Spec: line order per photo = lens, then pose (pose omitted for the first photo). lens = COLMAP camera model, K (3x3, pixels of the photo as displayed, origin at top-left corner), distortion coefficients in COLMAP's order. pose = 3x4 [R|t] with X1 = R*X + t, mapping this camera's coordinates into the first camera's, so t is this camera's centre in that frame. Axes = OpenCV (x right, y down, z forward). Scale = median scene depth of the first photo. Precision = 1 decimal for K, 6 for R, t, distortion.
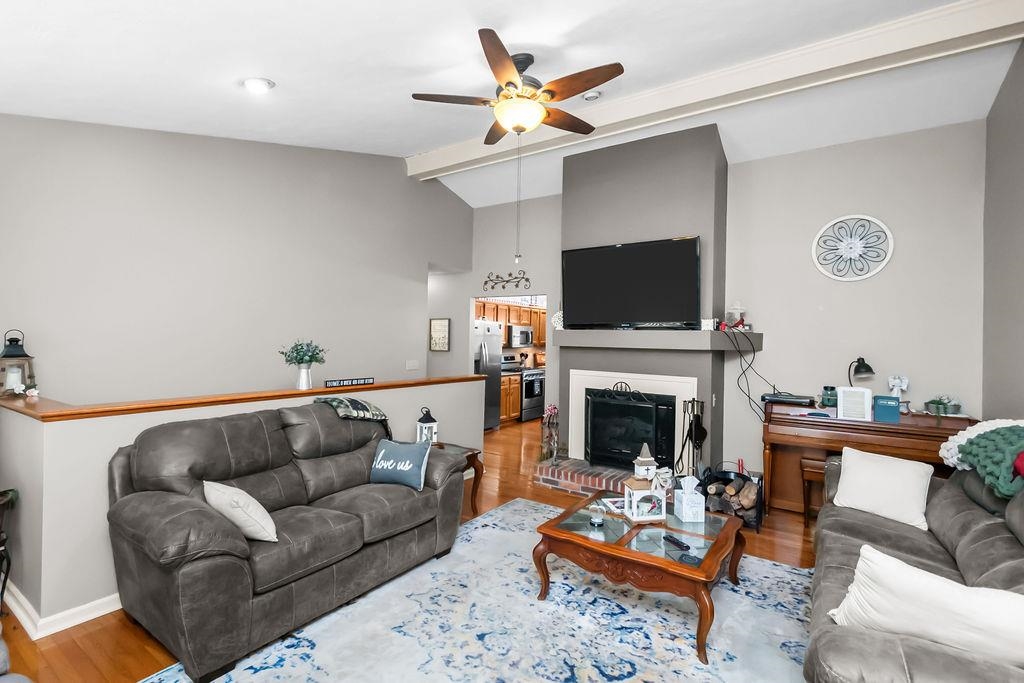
lens RADIAL K [[464.3, 0, 510.9], [0, 464.3, 341.5], [0, 0, 1]] dist [0.000305, -0.000026]
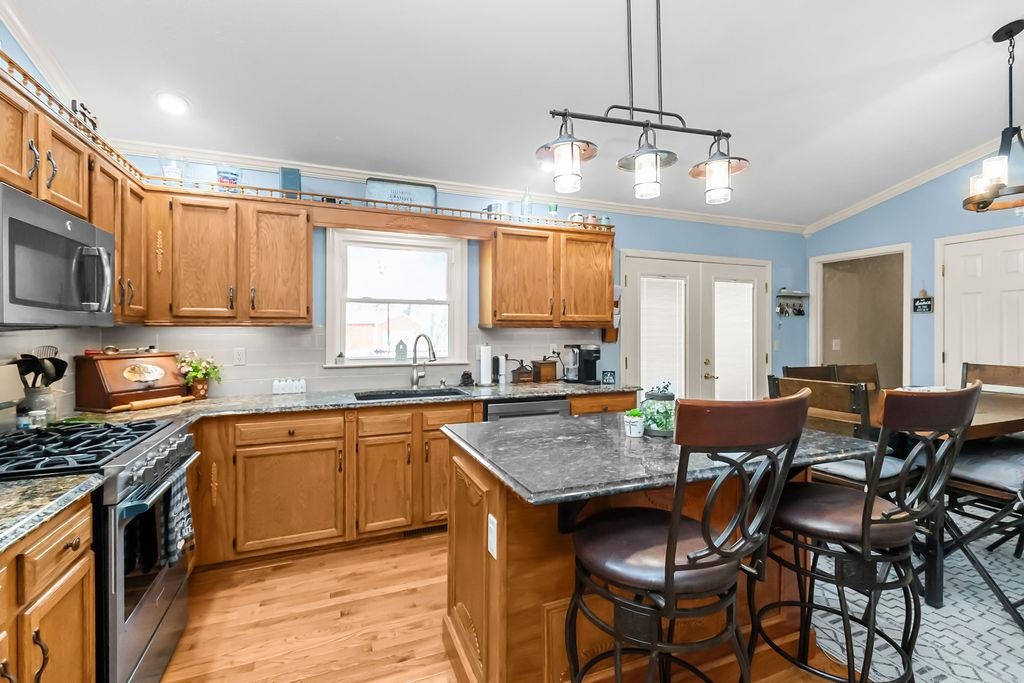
lens RADIAL K [[464.3, 0, 518.7], [0, 464.3, 334.1], [0, 0, 1]] dist [0.000305, -0.000026]
pose [[0.555297, -0.027035, 0.831212, -0.028115], [0.012898, 0.999631, 0.023897, 0.012624], [-0.831552, -0.002549, 0.555441, 0.718896]]
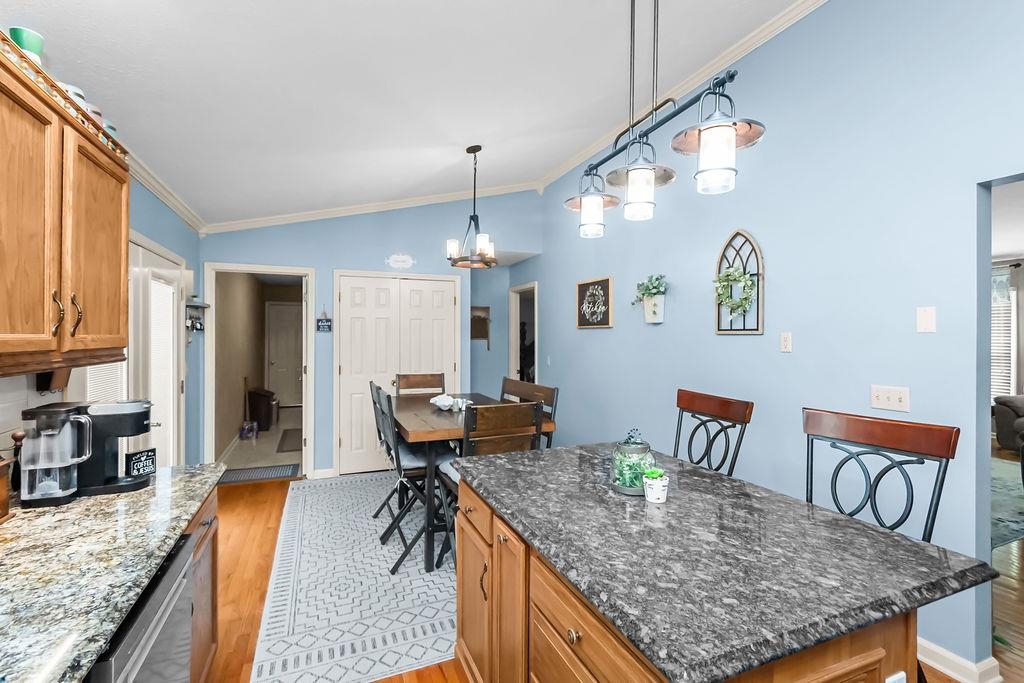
lens RADIAL K [[464.3, 0, 511.6], [0, 464.3, 337.1], [0, 0, 1]] dist [0.000305, -0.000026]
pose [[-0.827482, -0.022199, 0.561053, 0.111756], [-0.020148, 0.999749, 0.009840, 0.003582], [-0.561130, -0.003162, -0.827722, 0.965476]]
